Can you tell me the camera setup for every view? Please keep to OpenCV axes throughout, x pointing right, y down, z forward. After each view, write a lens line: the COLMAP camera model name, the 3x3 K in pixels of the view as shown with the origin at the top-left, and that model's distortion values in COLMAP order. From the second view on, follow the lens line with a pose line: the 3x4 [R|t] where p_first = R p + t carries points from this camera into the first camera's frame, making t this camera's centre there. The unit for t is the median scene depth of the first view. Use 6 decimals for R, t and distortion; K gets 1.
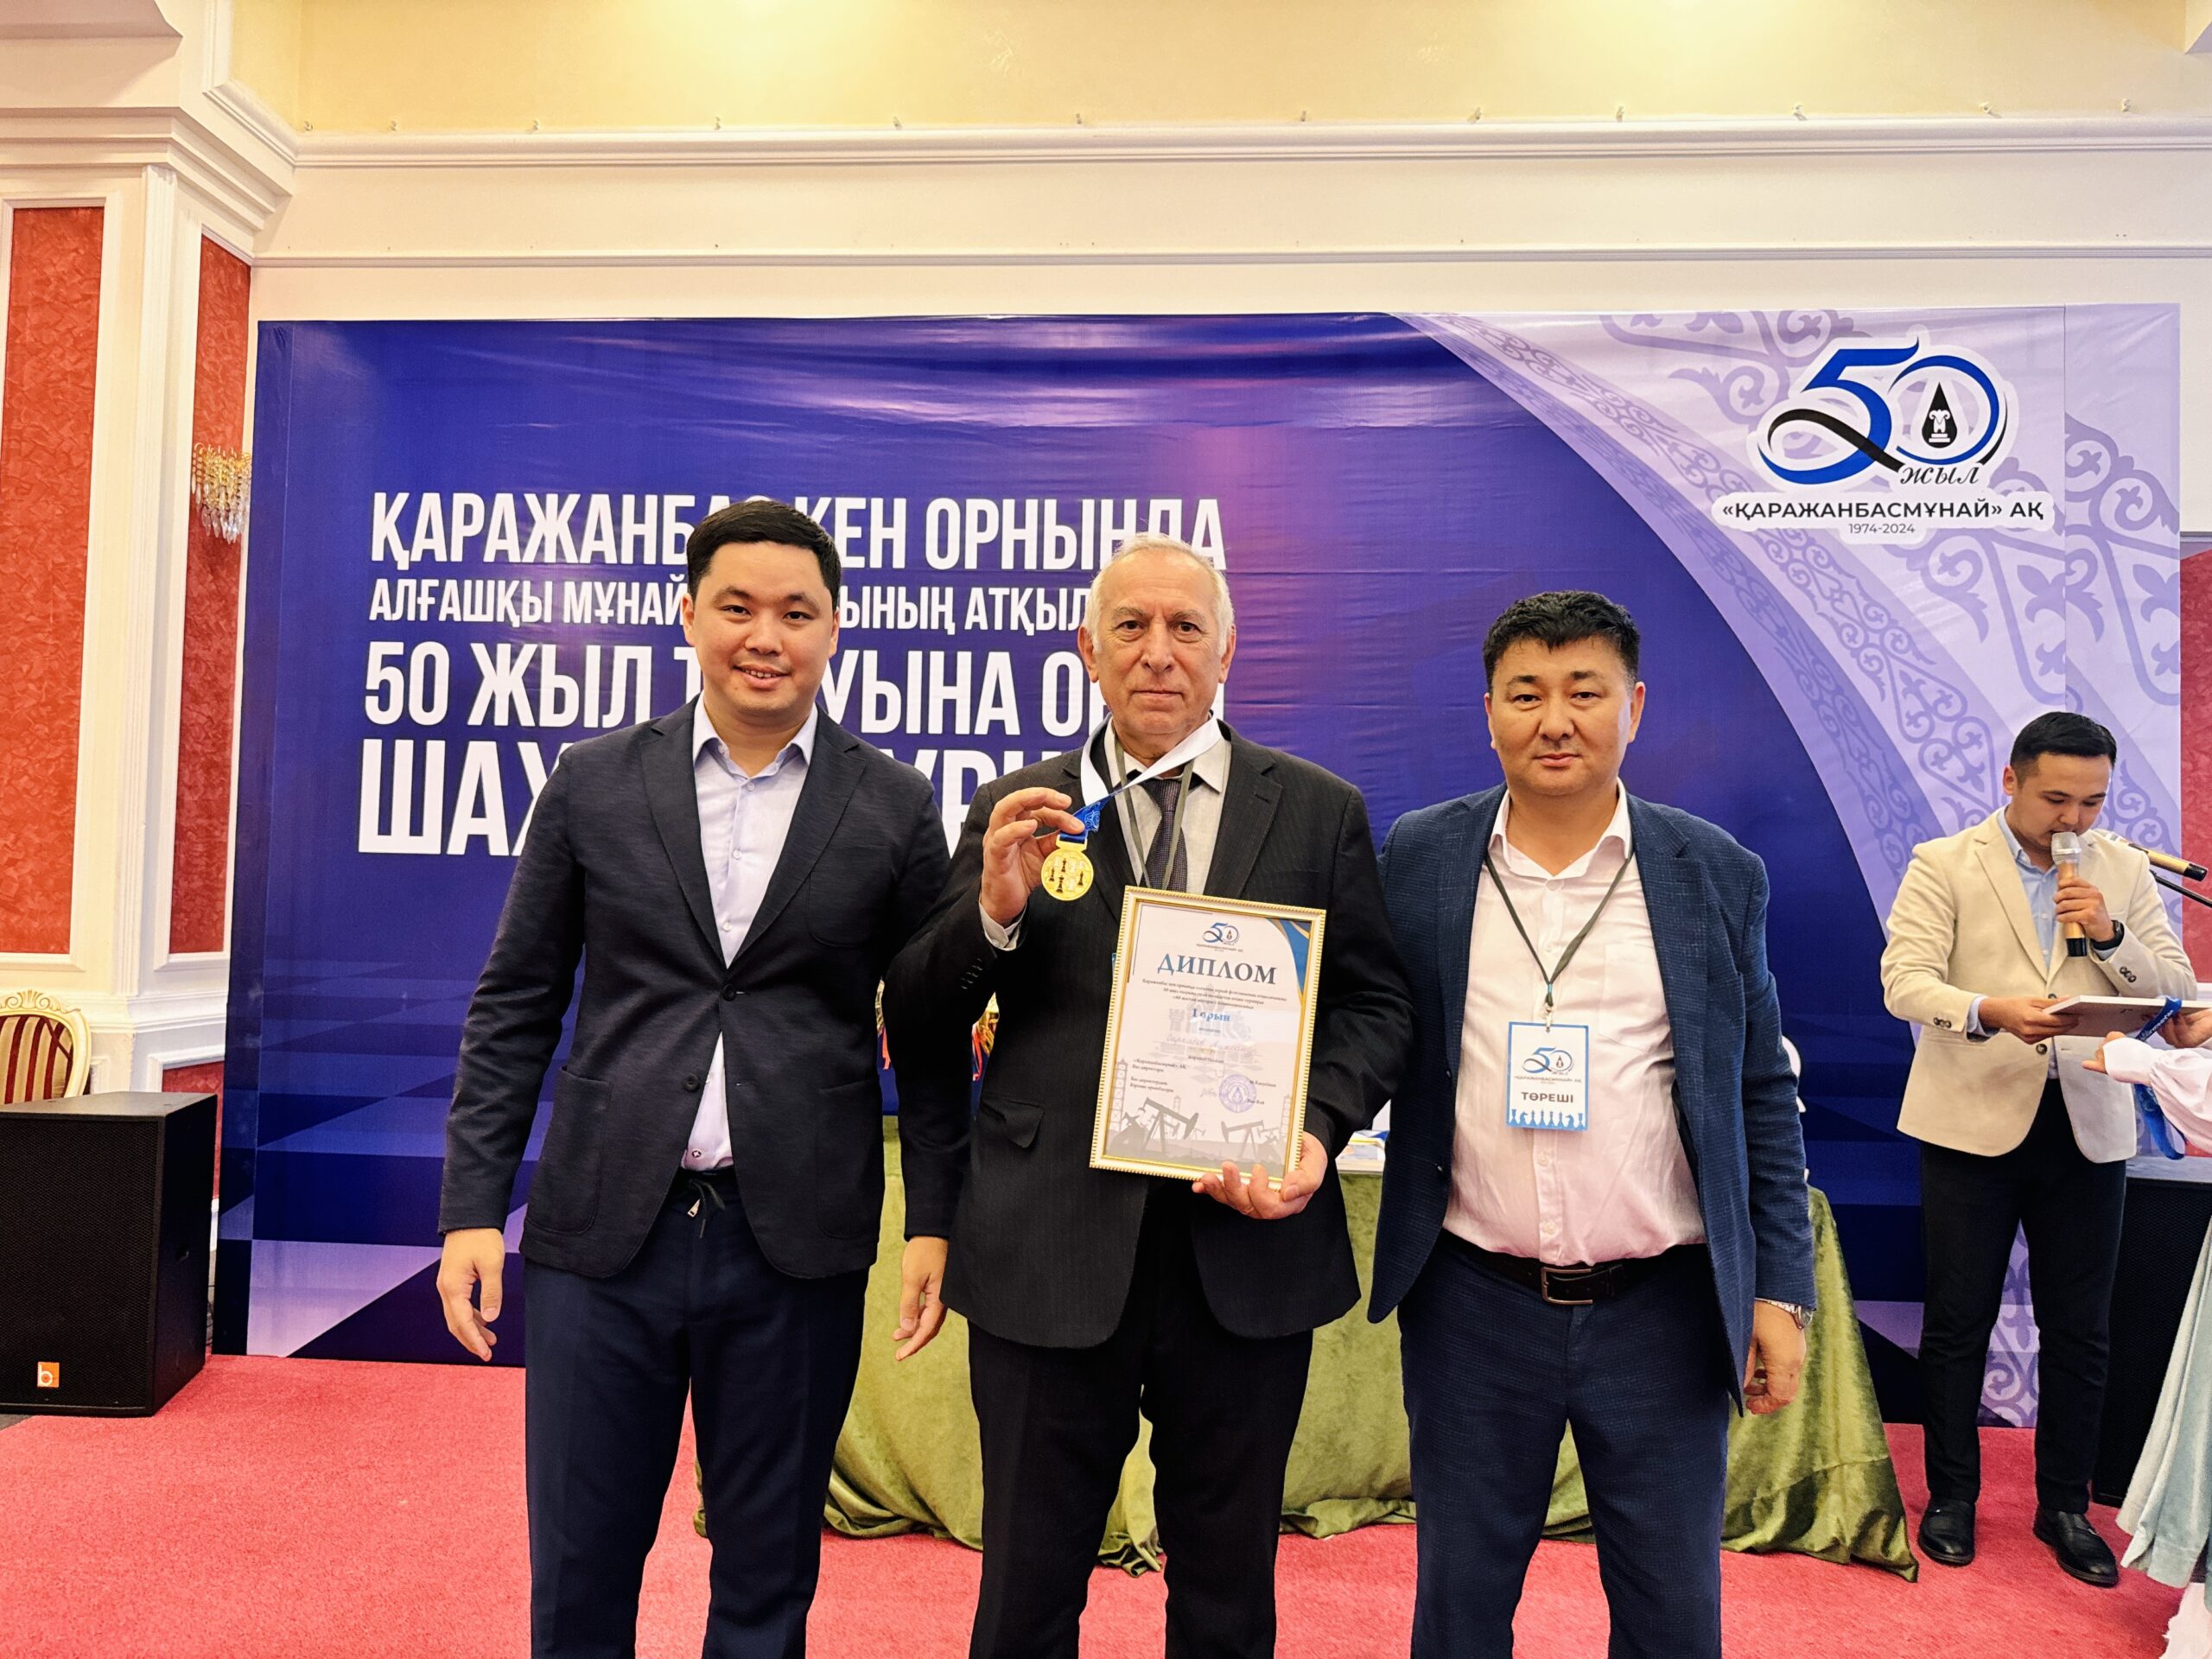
lens RADIAL K [[1565.3, 0, 1116.9], [0, 1565.3, 845.3], [0, 0, 1]] dist [0.093385, -0.140388]
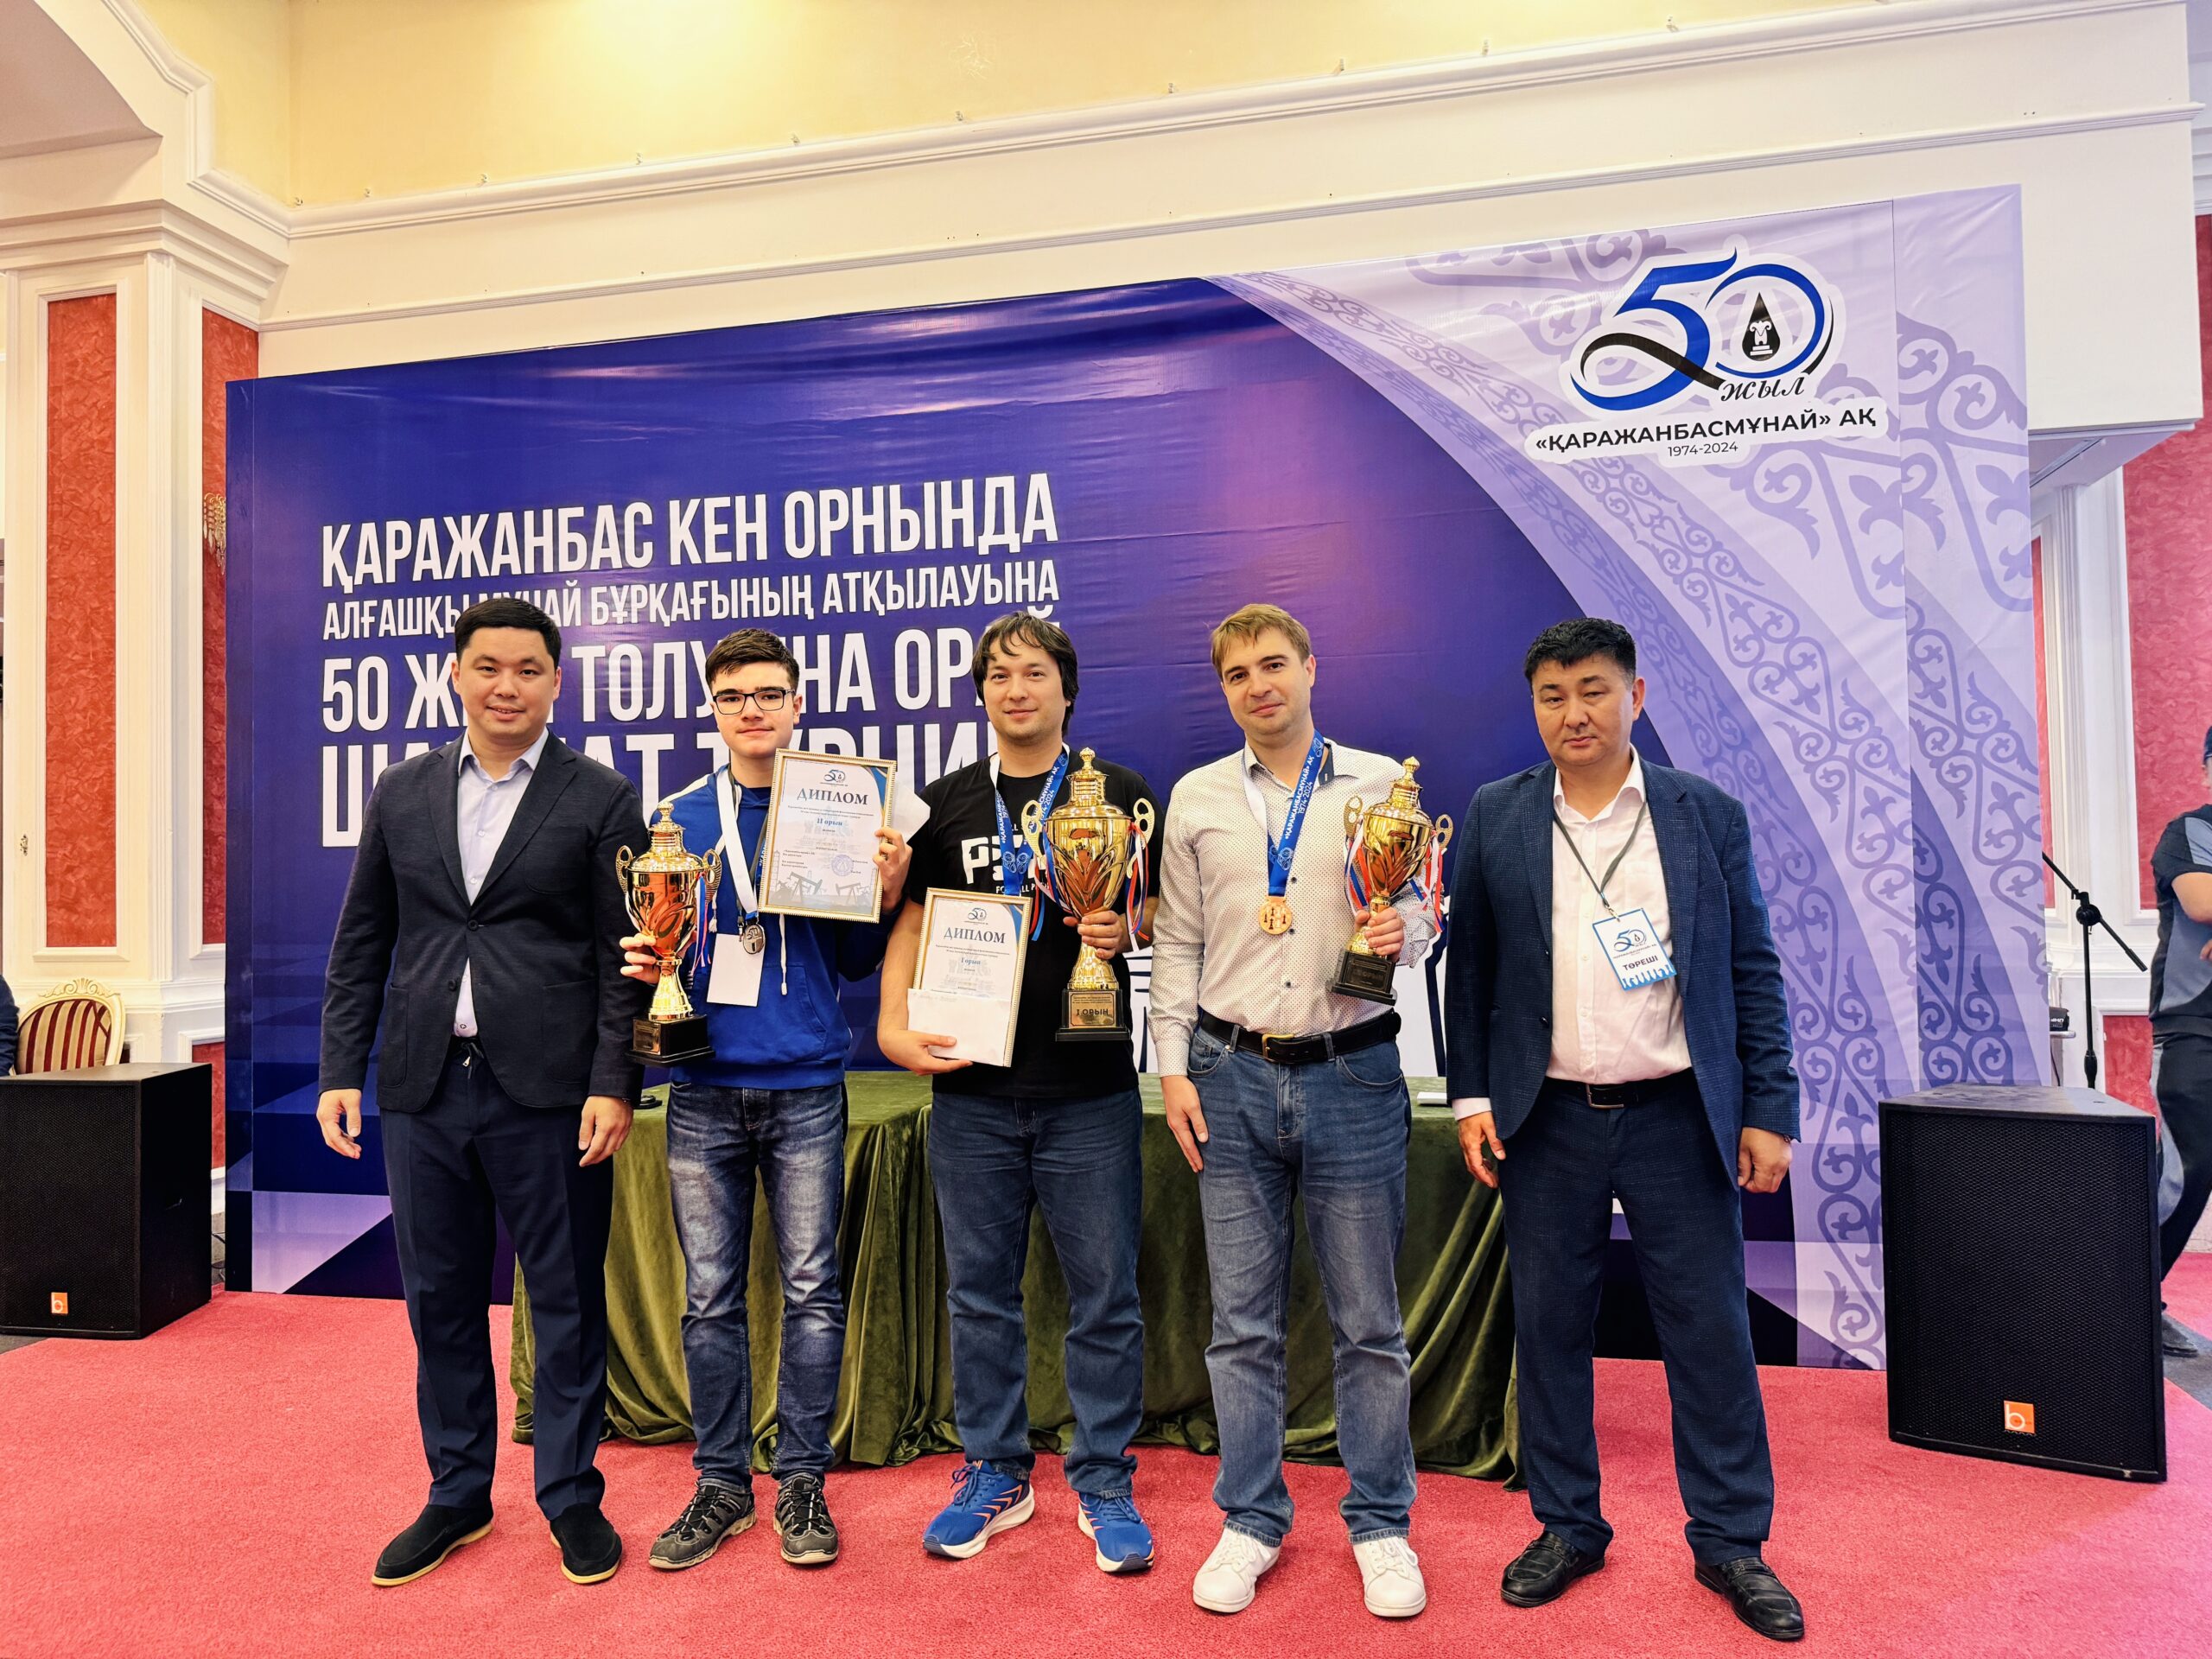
lens RADIAL K [[1555.0, 0, 1102.2], [0, 1555.0, 846.9], [0, 0, 1]] dist [0.093314, -0.151058]
pose [[0.986270, -0.041430, -0.159861, 0.251844], [0.043476, 0.999011, 0.009324, 0.018203], [0.159317, -0.016146, 0.987096, -0.015040]]
